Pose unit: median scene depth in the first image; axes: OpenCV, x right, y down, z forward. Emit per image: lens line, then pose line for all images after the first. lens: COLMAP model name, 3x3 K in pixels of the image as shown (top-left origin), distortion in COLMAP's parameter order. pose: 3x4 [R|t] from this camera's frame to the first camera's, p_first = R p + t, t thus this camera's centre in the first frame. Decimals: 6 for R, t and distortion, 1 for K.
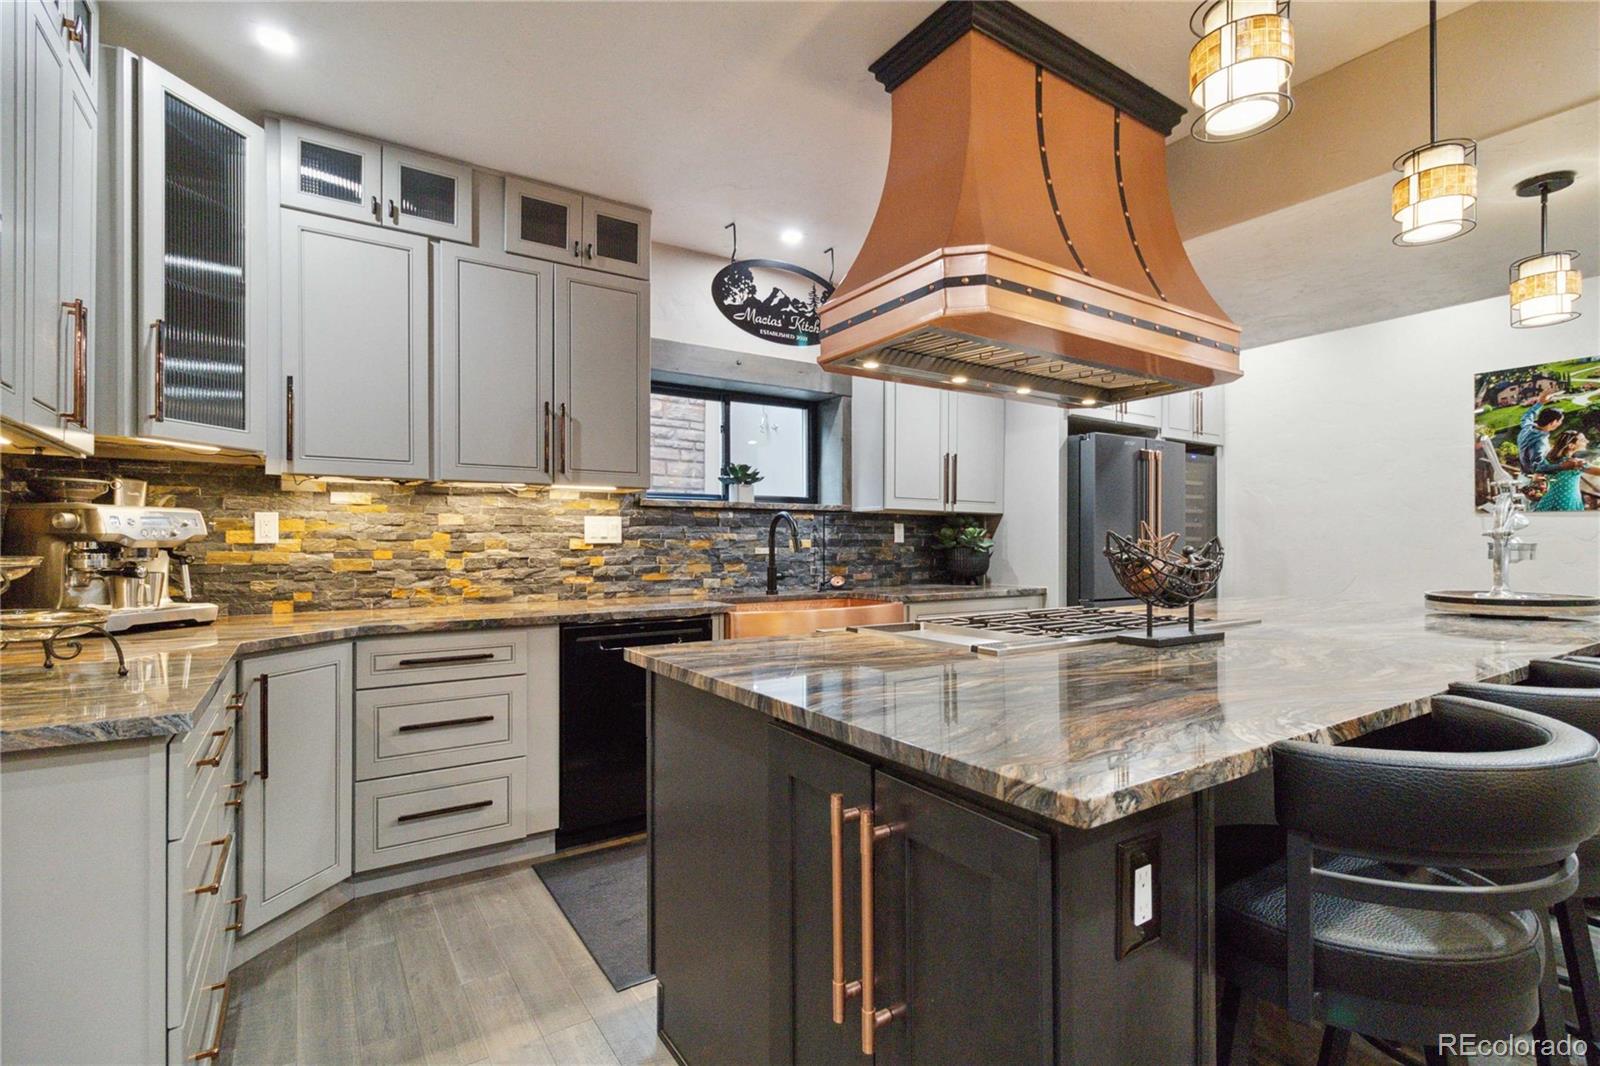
lens RADIAL K [[760.4, 0, 800.9], [0, 760.4, 542.6], [0, 0, 1]] dist [0.001858, 0.001058]
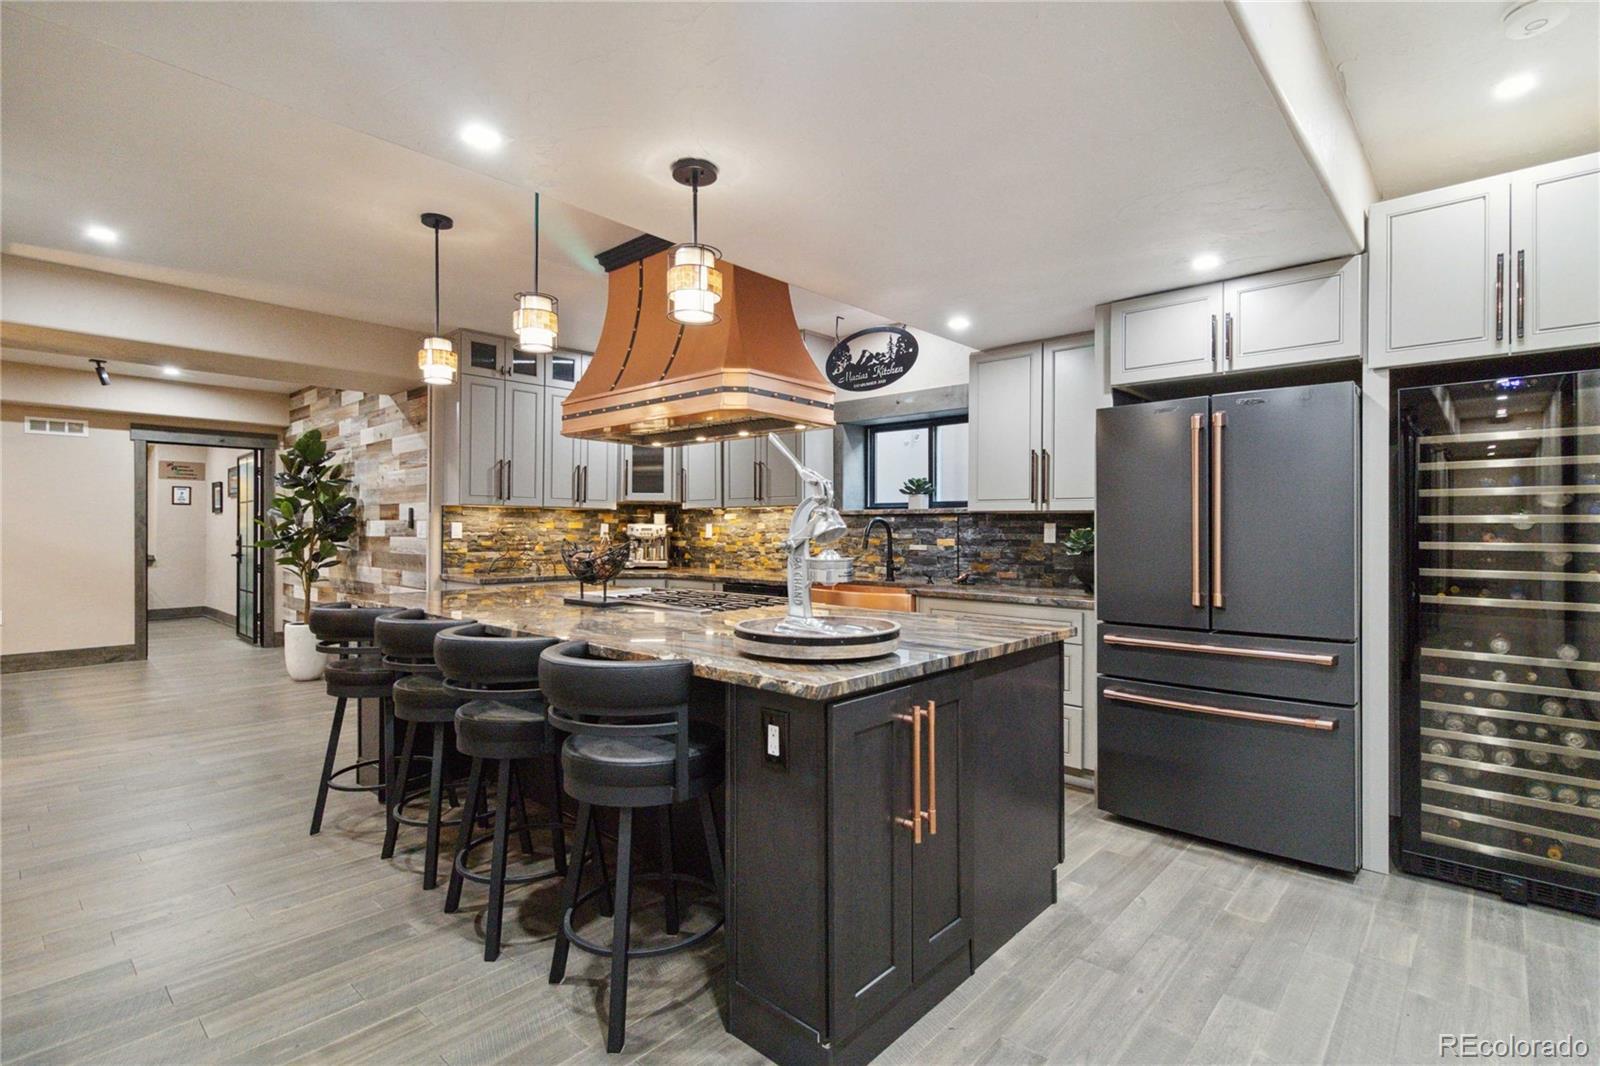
lens RADIAL K [[760.4, 0, 799.3], [0, 760.4, 529.5], [0, 0, 1]] dist [0.001858, 0.001058]
pose [[0.220869, 0.004852, -0.975291, 1.219650], [-0.000093, 0.999988, 0.004954, -0.026740], [0.975303, -0.001004, 0.220867, 0.583987]]
